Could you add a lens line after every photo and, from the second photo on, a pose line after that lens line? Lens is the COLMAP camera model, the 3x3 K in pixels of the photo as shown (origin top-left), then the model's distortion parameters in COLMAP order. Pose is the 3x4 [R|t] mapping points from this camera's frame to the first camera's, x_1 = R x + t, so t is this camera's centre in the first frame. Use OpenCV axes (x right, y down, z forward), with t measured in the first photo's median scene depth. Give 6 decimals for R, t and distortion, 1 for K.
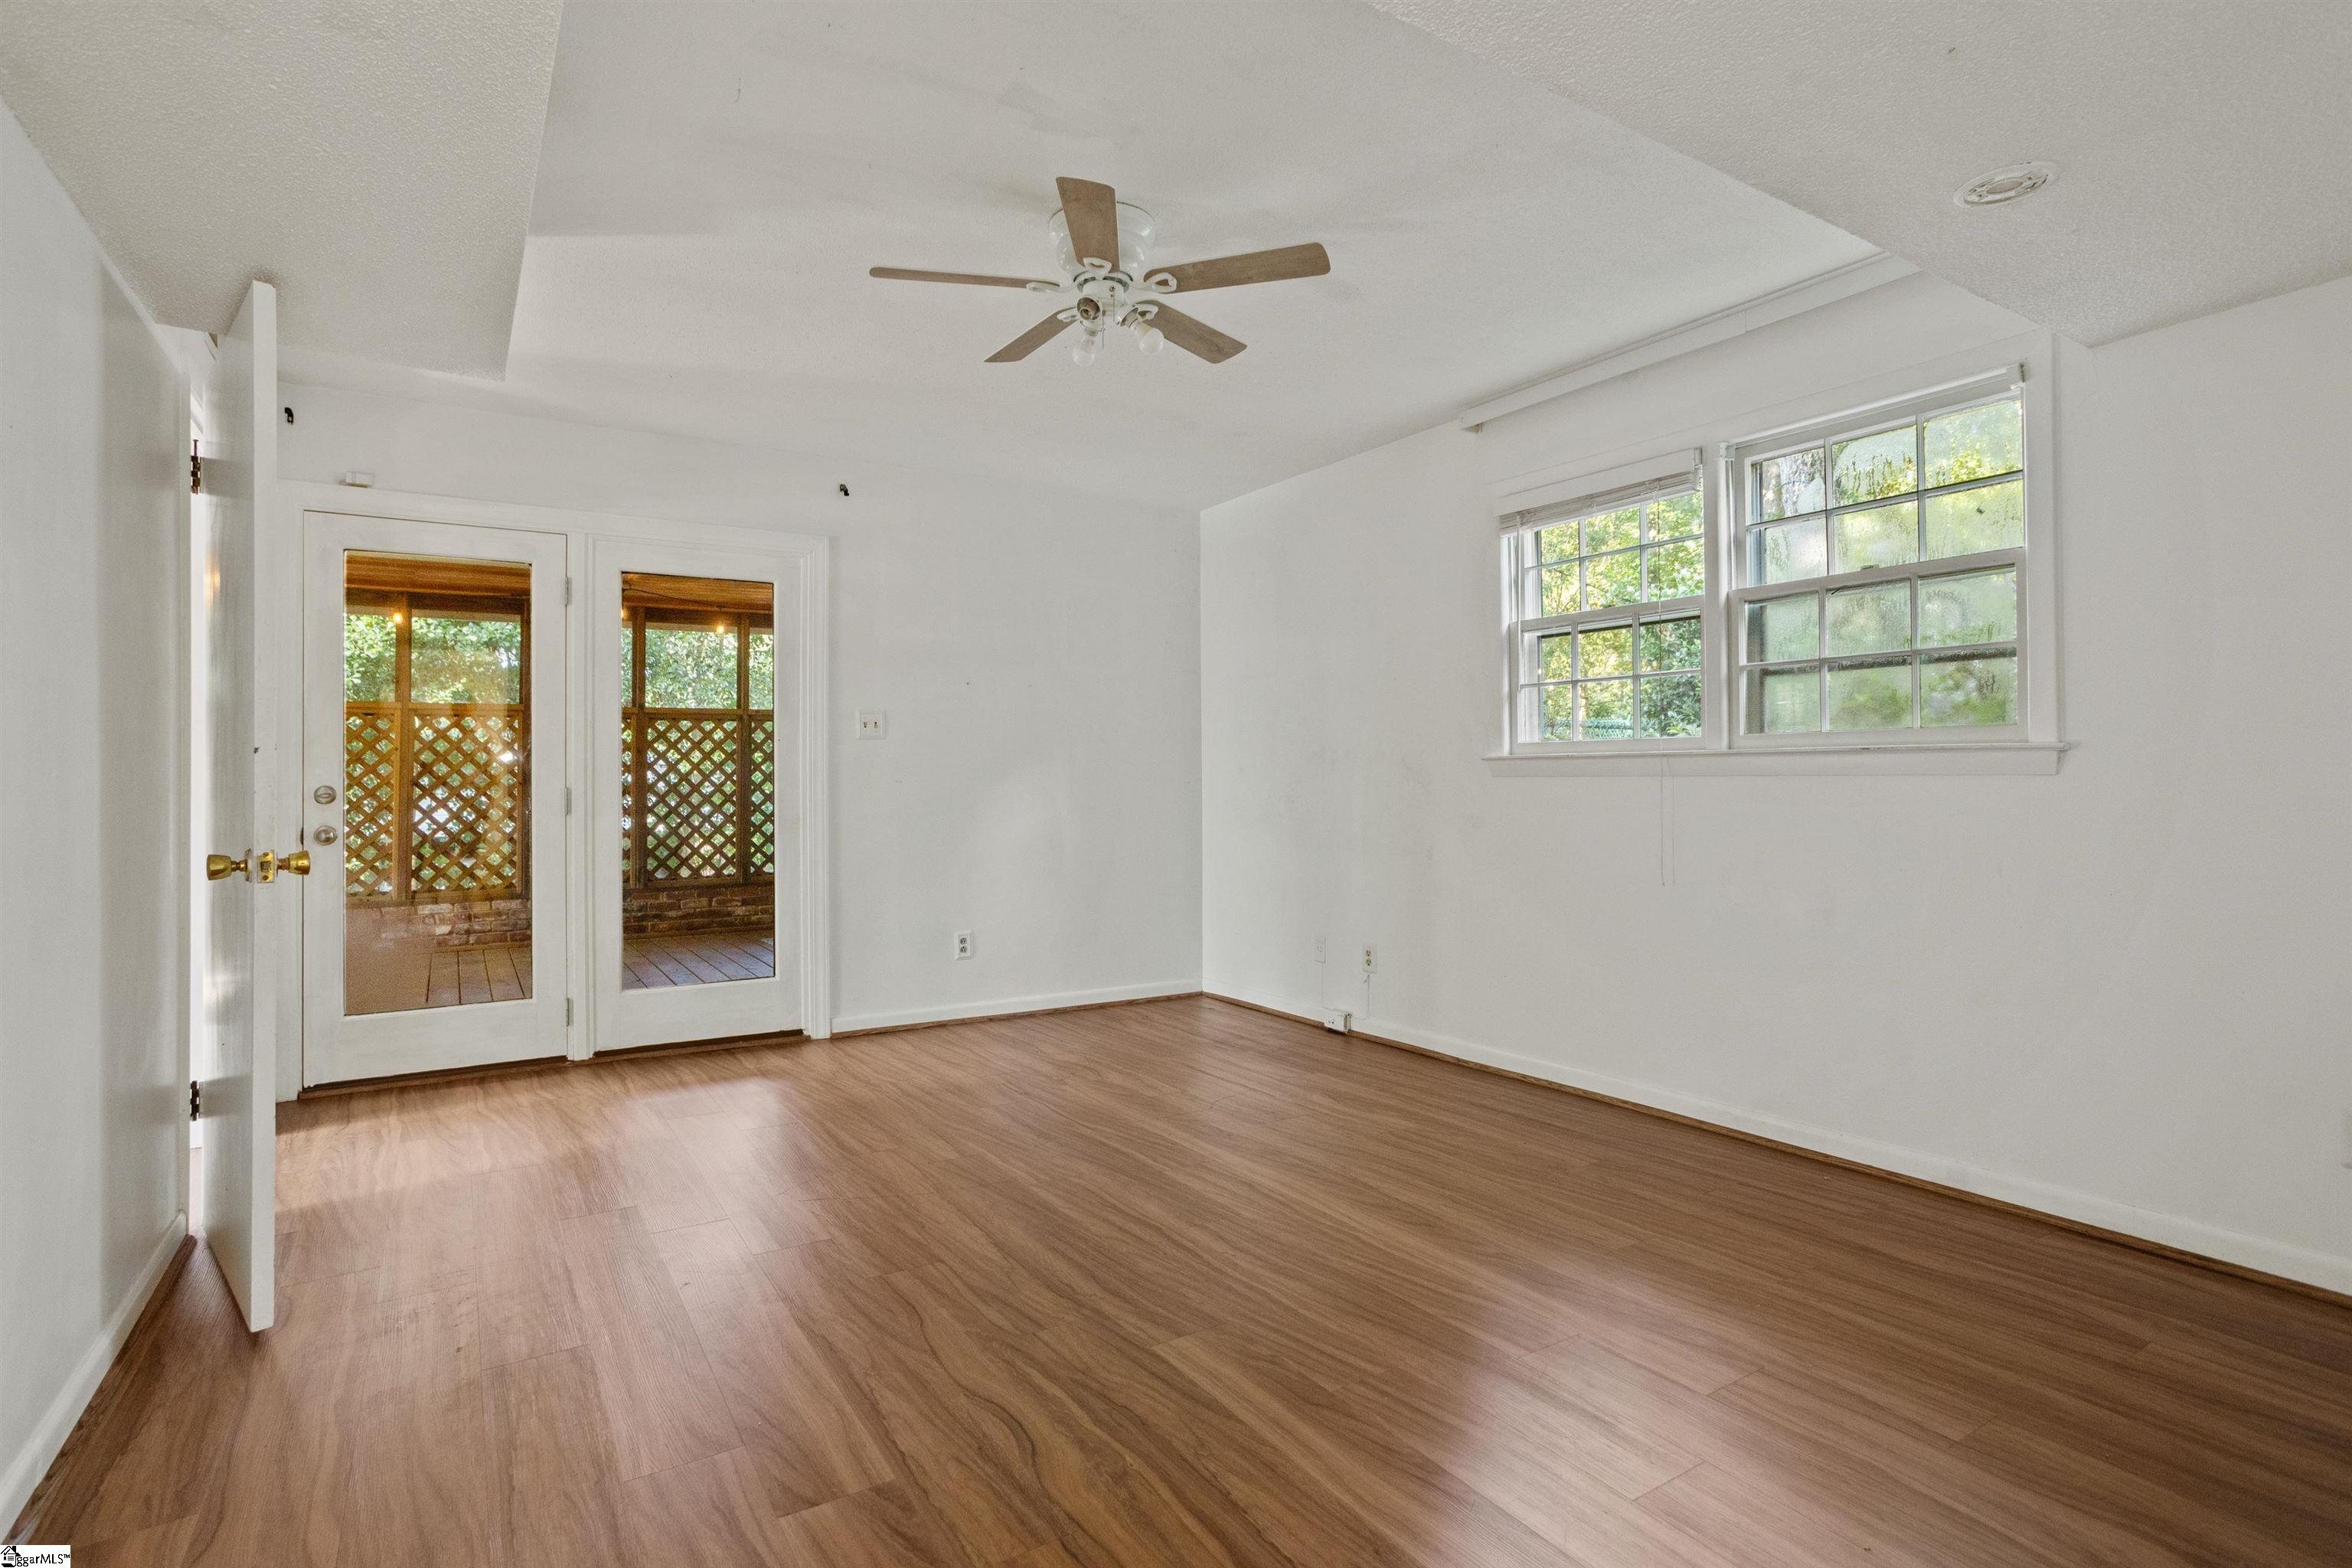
lens RADIAL K [[1147.2, 0, 1156.0], [0, 1147.2, 766.1], [0, 0, 1]] dist [-0.045143, 0.031930]
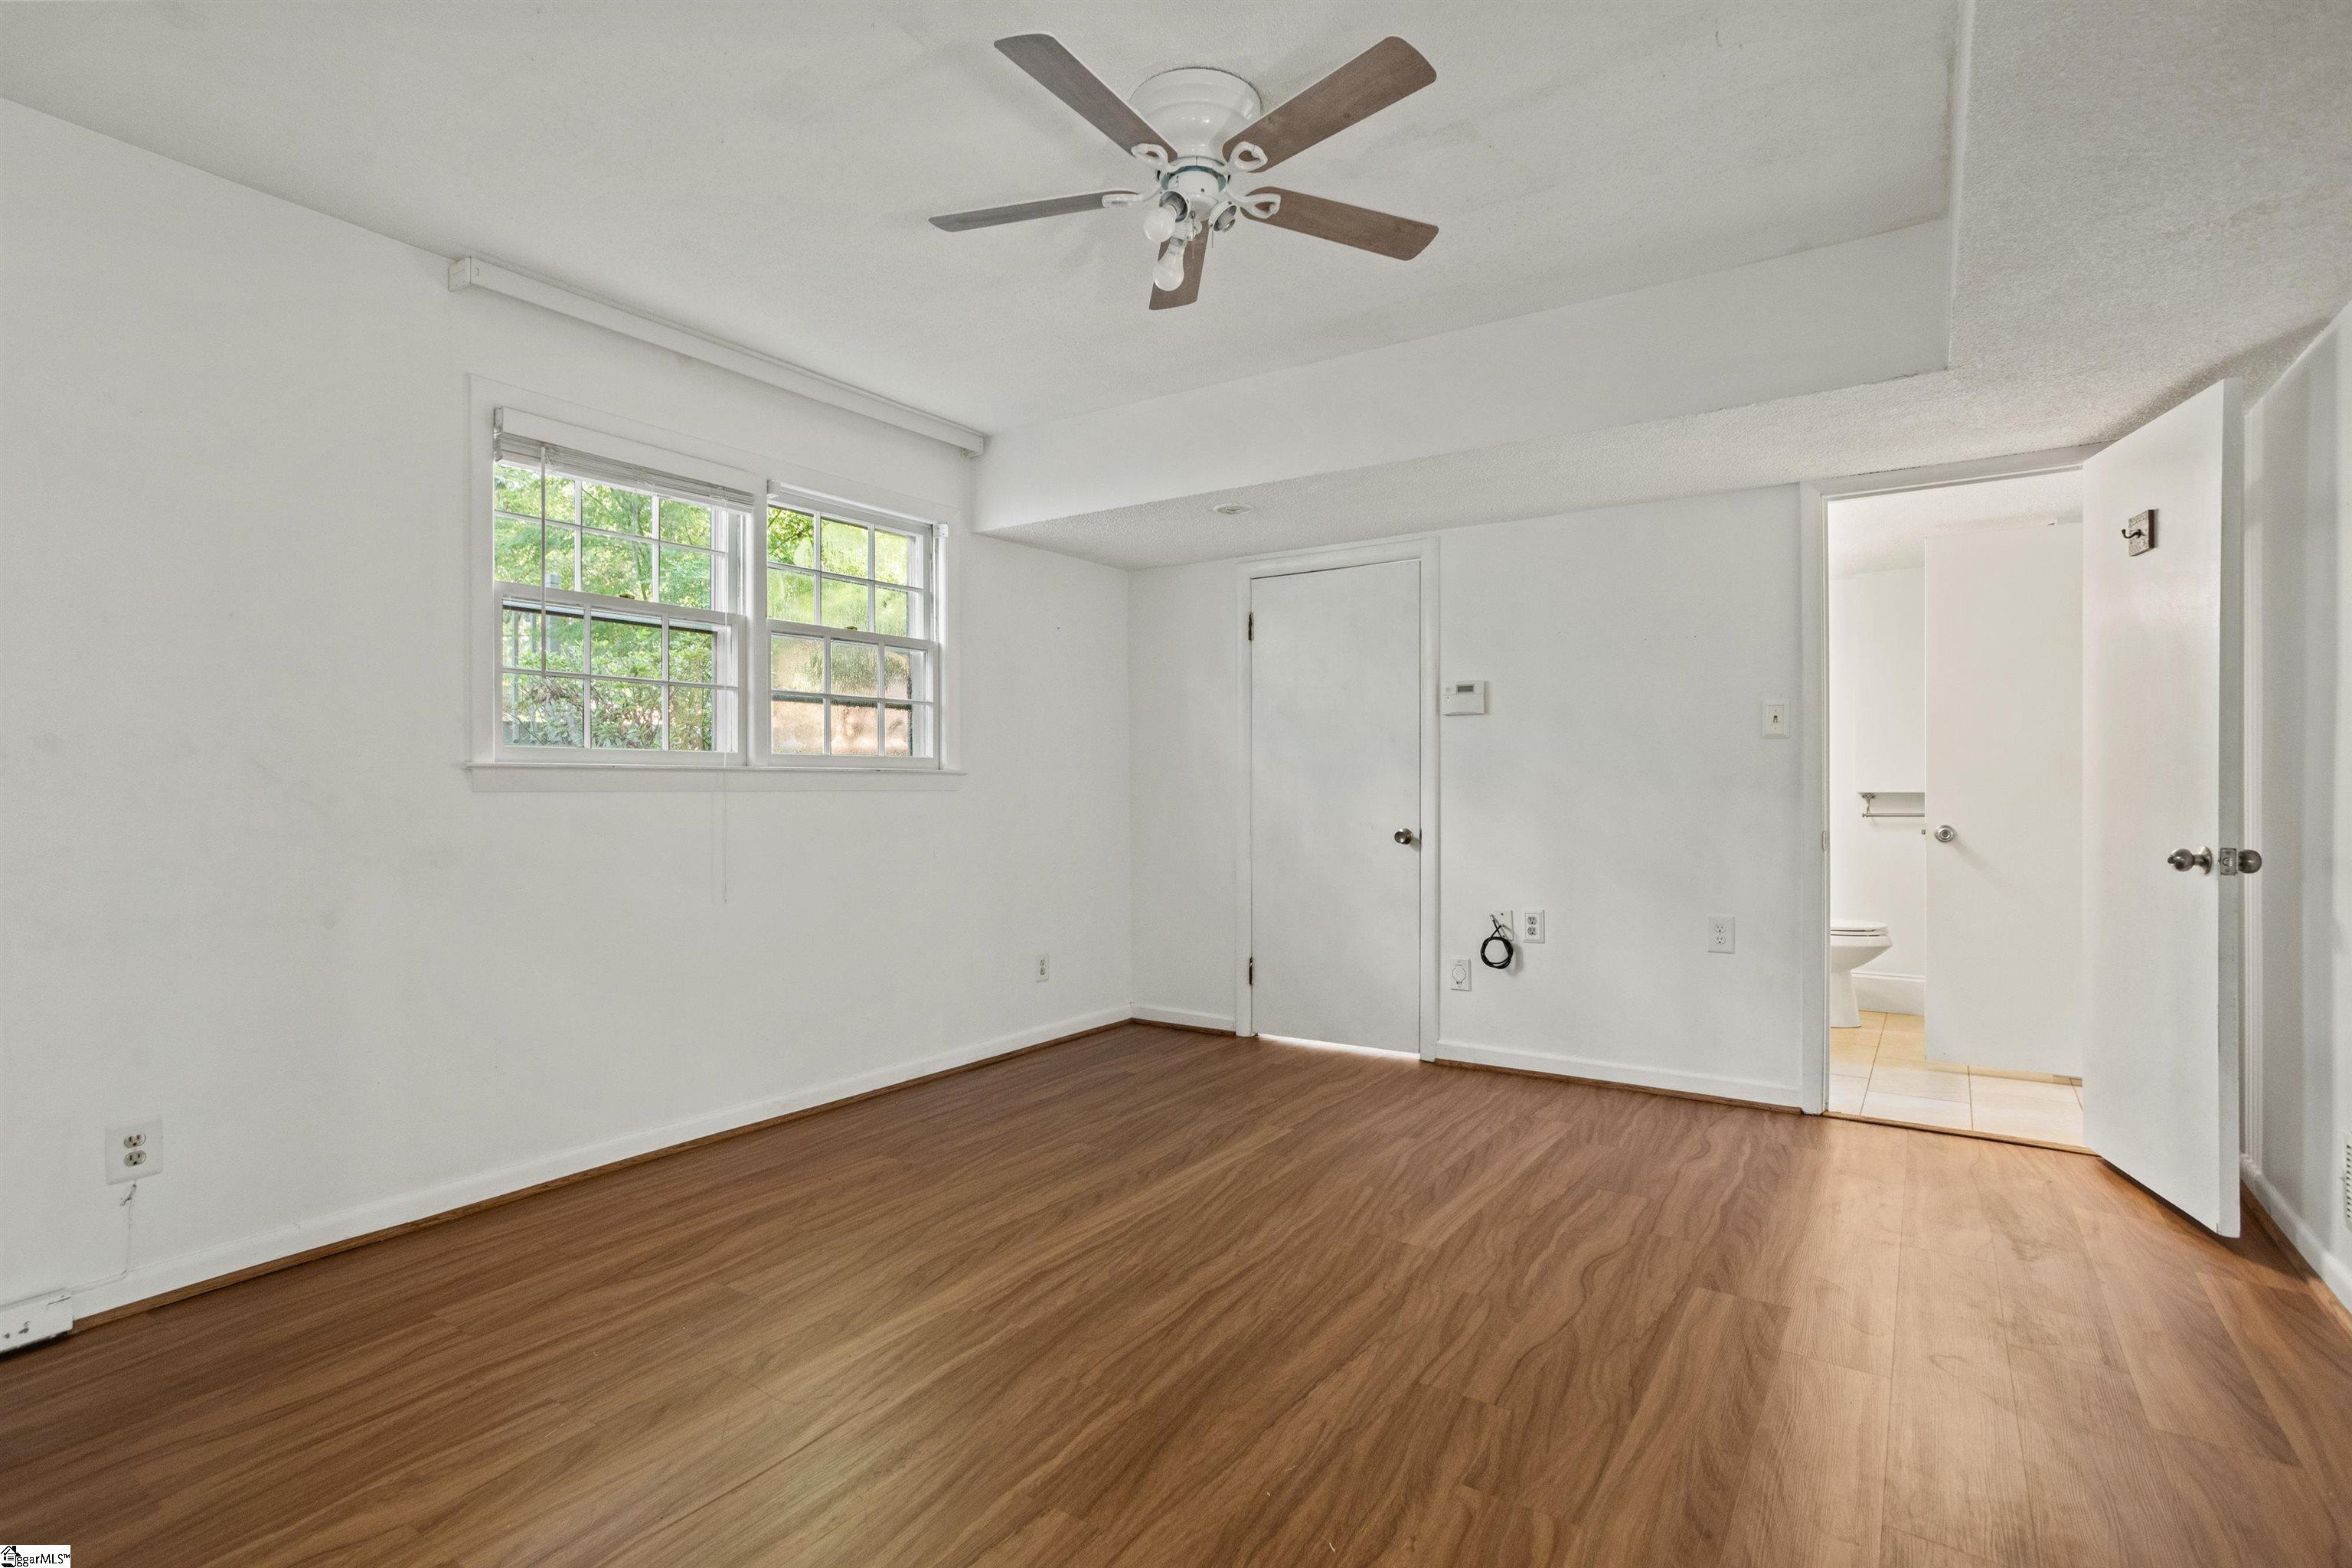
lens RADIAL K [[1147.2, 0, 1156.0], [0, 1147.2, 766.1], [0, 0, 1]] dist [-0.045143, 0.031930]
pose [[-0.400717, 0.026191, 0.915828, -0.780967], [-0.004393, 0.999525, -0.030506, 0.020638], [-0.916192, -0.016248, -0.400411, 1.355978]]
